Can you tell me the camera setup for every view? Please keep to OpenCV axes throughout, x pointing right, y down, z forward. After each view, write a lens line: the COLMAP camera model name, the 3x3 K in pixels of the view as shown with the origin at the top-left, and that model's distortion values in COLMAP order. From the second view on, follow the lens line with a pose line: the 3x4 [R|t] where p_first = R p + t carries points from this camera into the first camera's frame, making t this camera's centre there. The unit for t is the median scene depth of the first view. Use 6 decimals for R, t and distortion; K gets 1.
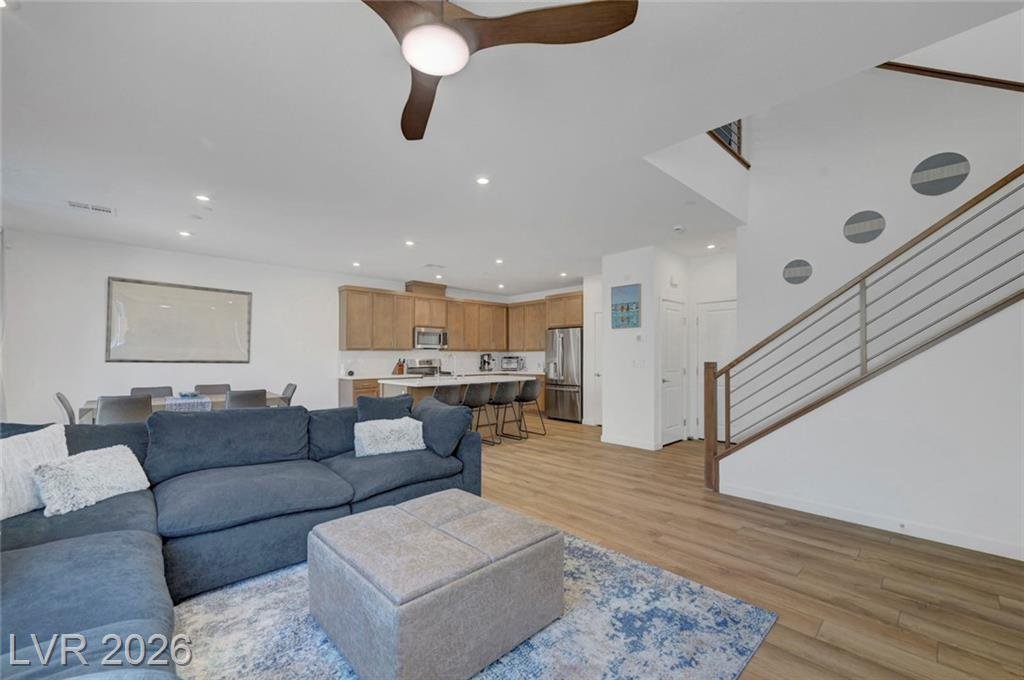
lens RADIAL K [[413.2, 0, 521.1], [0, 413.2, 359.2], [0, 0, 1]] dist [0.004142, 0.000121]
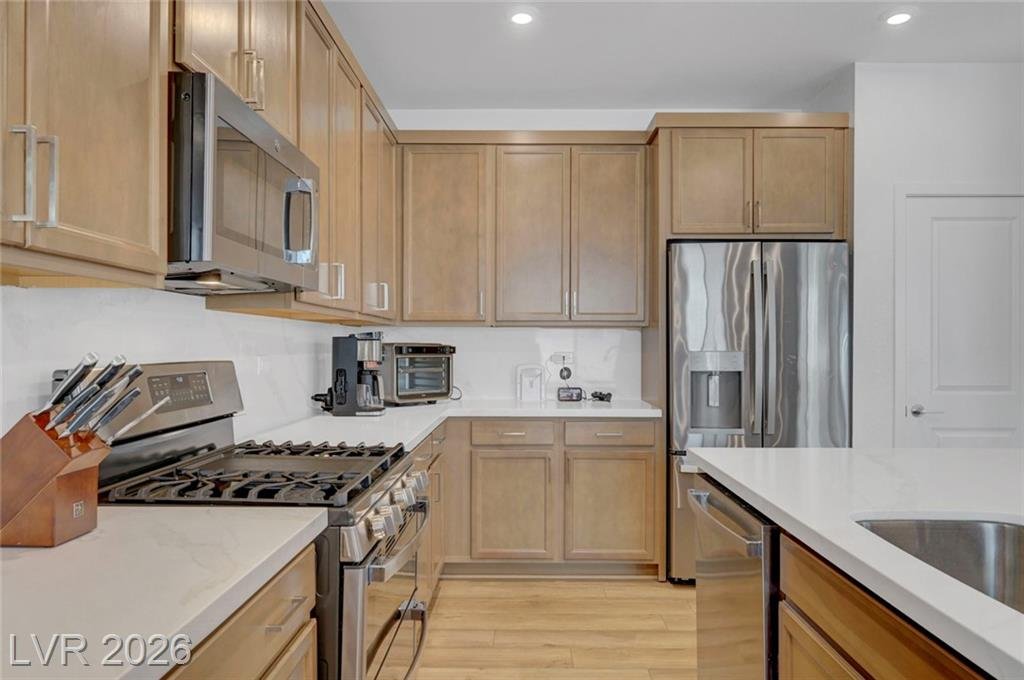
lens RADIAL K [[613.0, 0, 517.8], [0, 613.0, 338.6], [0, 0, 1]] dist [-0.002462, 0.001469]
pose [[0.705927, 0.007924, 0.708240, -0.277912], [-0.000306, 0.999941, -0.010883, -0.007116], [-0.708285, 0.007465, 0.705887, 0.800664]]
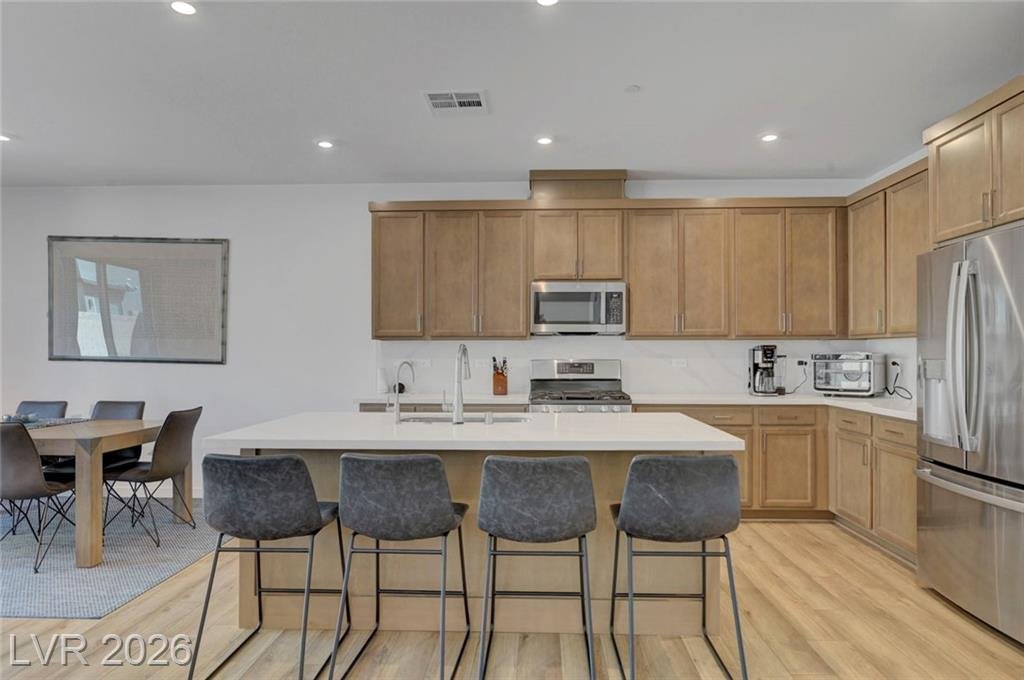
lens RADIAL K [[613.0, 0, 541.5], [0, 613.0, 342.8], [0, 0, 1]] dist [-0.002462, 0.001469]
pose [[0.693901, -0.008382, -0.720021, 0.179631], [-0.005639, 0.999838, -0.017074, -0.006073], [0.720048, 0.015908, 0.693742, 0.550475]]
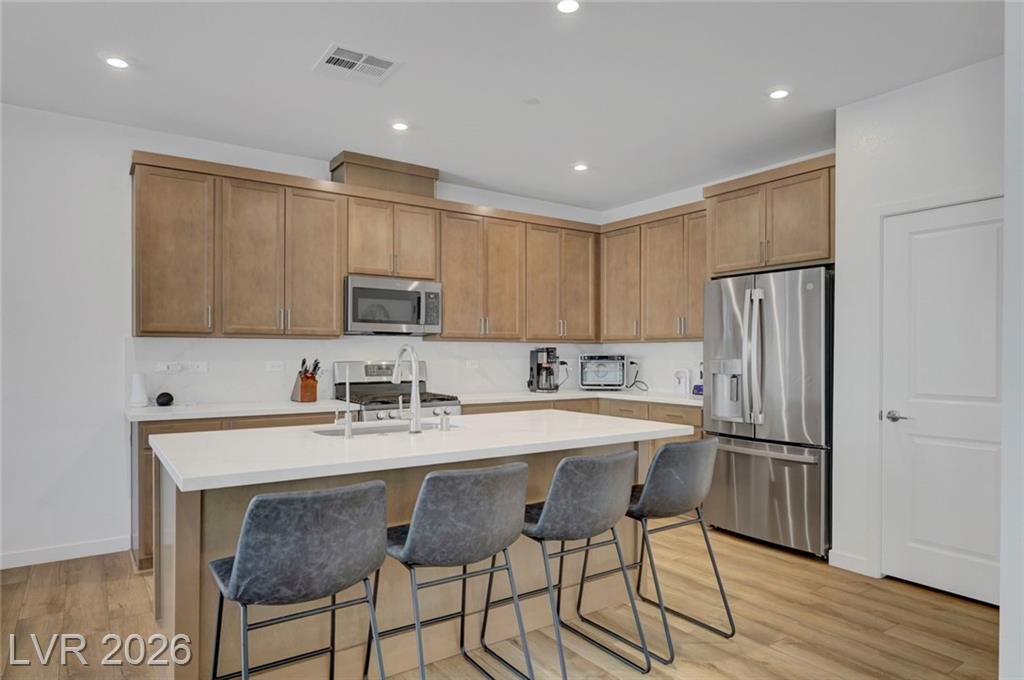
lens RADIAL K [[613.0, 0, 517.9], [0, 613.0, 355.8], [0, 0, 1]] dist [-0.002462, 0.001469]
pose [[0.987035, 0.004934, -0.160431, -0.015284], [-0.005456, 0.999981, -0.002811, -0.004094], [0.160414, 0.003650, 0.987043, 0.452604]]
